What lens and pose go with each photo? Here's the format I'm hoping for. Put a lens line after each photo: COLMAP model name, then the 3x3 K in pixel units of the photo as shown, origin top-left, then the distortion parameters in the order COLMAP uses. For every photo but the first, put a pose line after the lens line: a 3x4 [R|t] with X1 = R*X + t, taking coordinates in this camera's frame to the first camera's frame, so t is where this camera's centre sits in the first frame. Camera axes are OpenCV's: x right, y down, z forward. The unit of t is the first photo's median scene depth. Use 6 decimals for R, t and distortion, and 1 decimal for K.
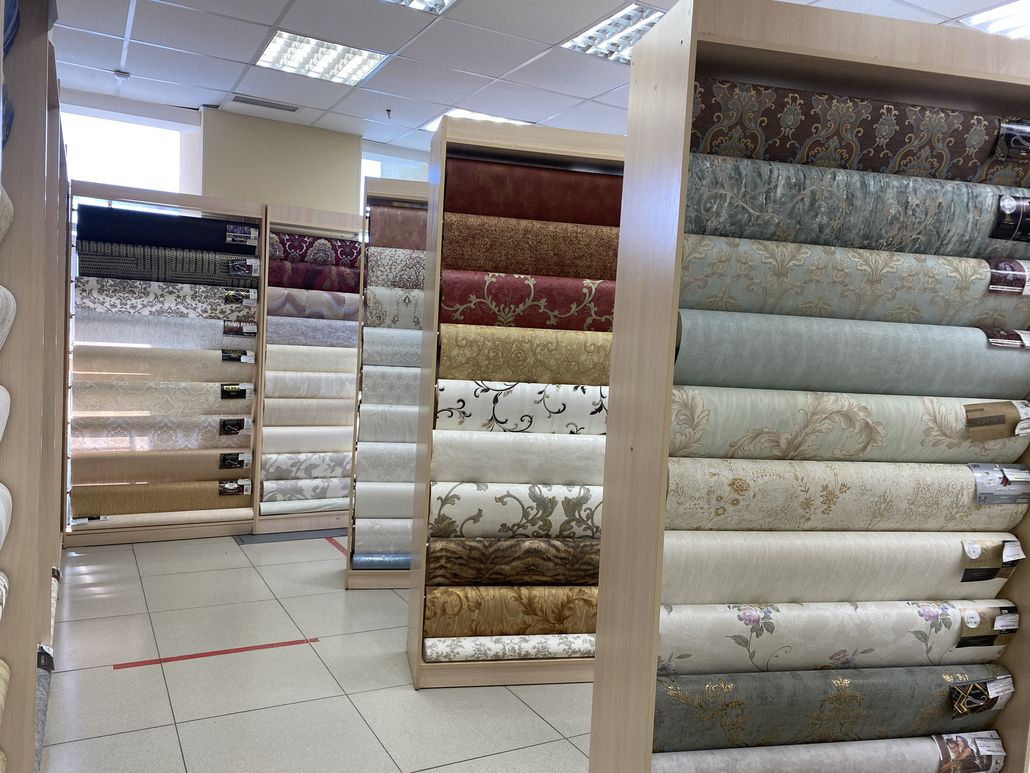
lens RADIAL K [[801.0, 0, 511.2], [0, 801.0, 391.9], [0, 0, 1]] dist [0.143702, -0.397545]
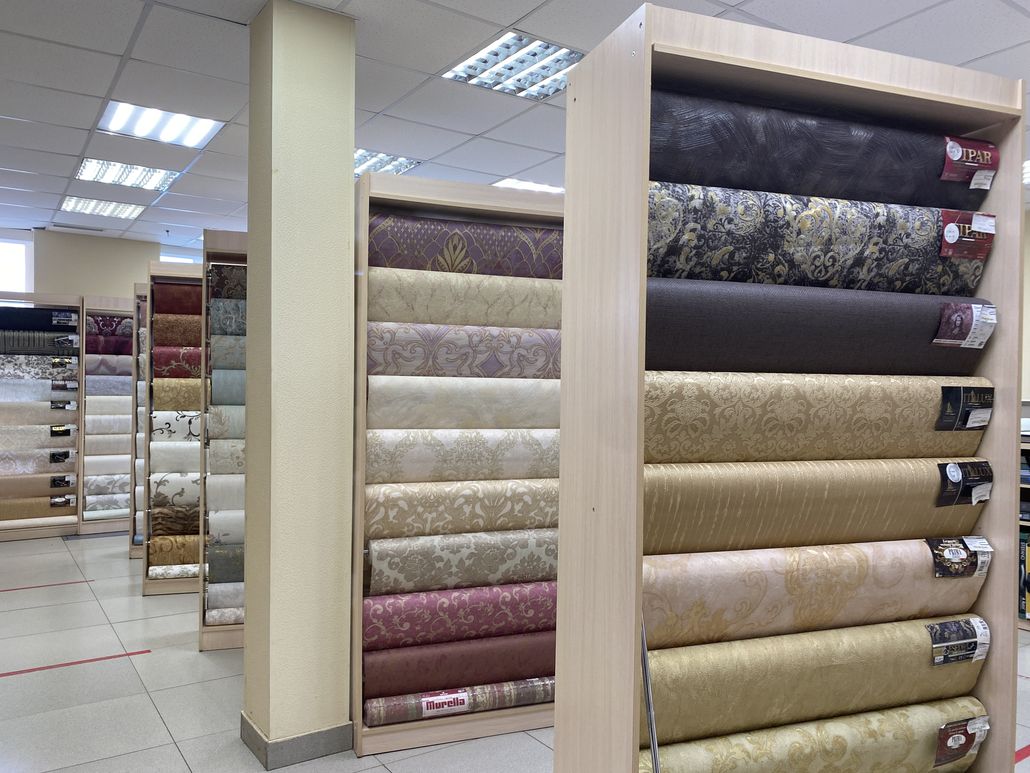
lens RADIAL K [[789.0, 0, 512.3], [0, 789.0, 390.8], [0, 0, 1]] dist [0.071390, -0.102511]
pose [[0.993940, -0.040496, 0.102191, 0.287765], [0.045893, 0.997642, -0.051024, 0.035935], [-0.099884, 0.055405, 0.993455, -0.434608]]
